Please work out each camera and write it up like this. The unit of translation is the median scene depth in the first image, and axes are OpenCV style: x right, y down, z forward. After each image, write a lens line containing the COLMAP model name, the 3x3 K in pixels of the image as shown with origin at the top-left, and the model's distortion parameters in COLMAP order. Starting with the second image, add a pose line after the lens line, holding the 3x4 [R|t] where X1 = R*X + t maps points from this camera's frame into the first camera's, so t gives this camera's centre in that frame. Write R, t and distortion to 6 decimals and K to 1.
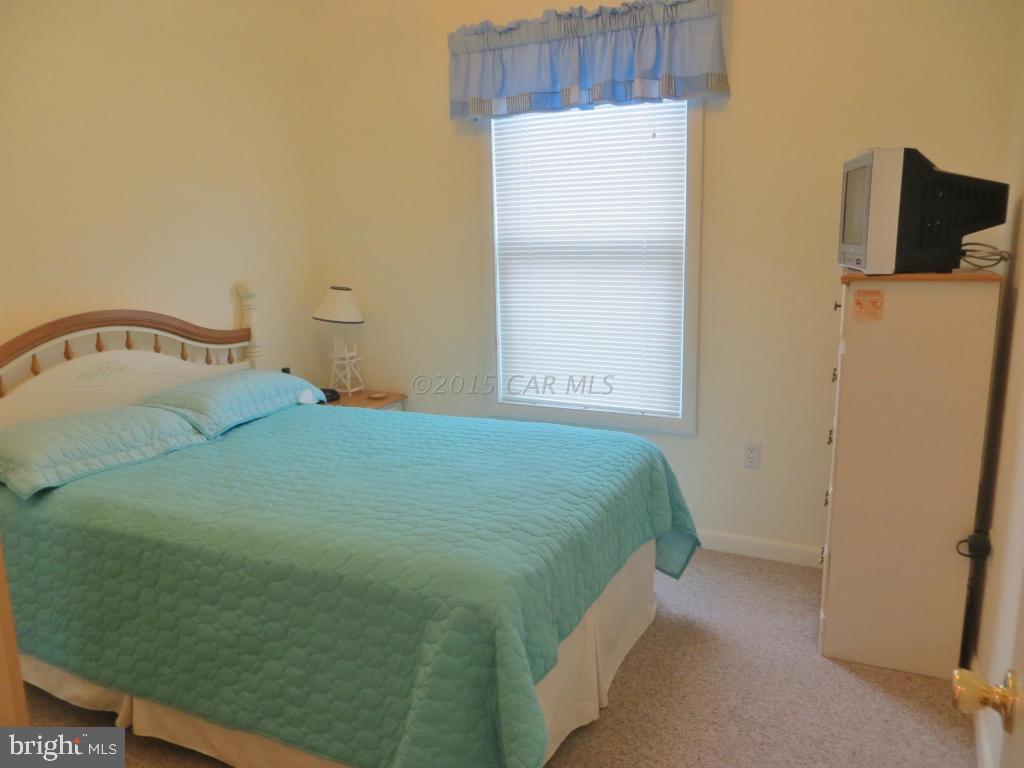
lens RADIAL K [[753.4, 0, 510.8], [0, 753.4, 383.1], [0, 0, 1]] dist [-0.001361, 0.001563]
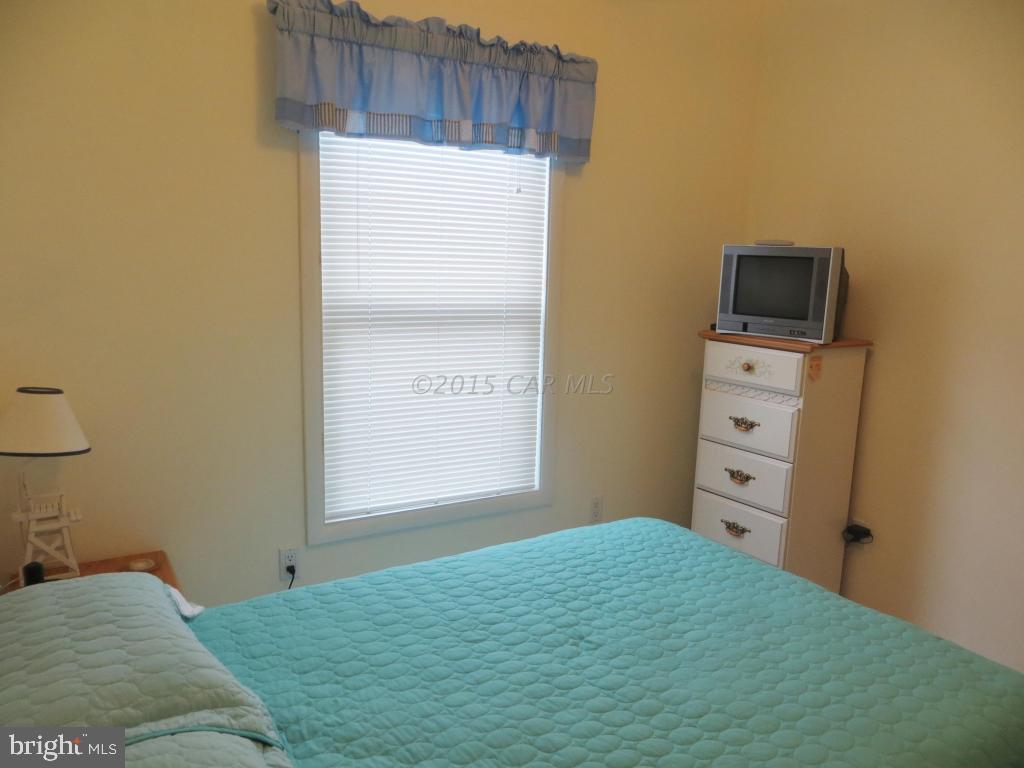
lens RADIAL K [[770.5, 0, 510.9], [0, 770.5, 386.2], [0, 0, 1]] dist [-0.010508, 0.001702]
pose [[0.523056, -0.105236, 0.845777, -0.622751], [0.122987, 0.991281, 0.047281, -0.137940], [-0.843378, 0.079289, 0.531438, 0.526235]]
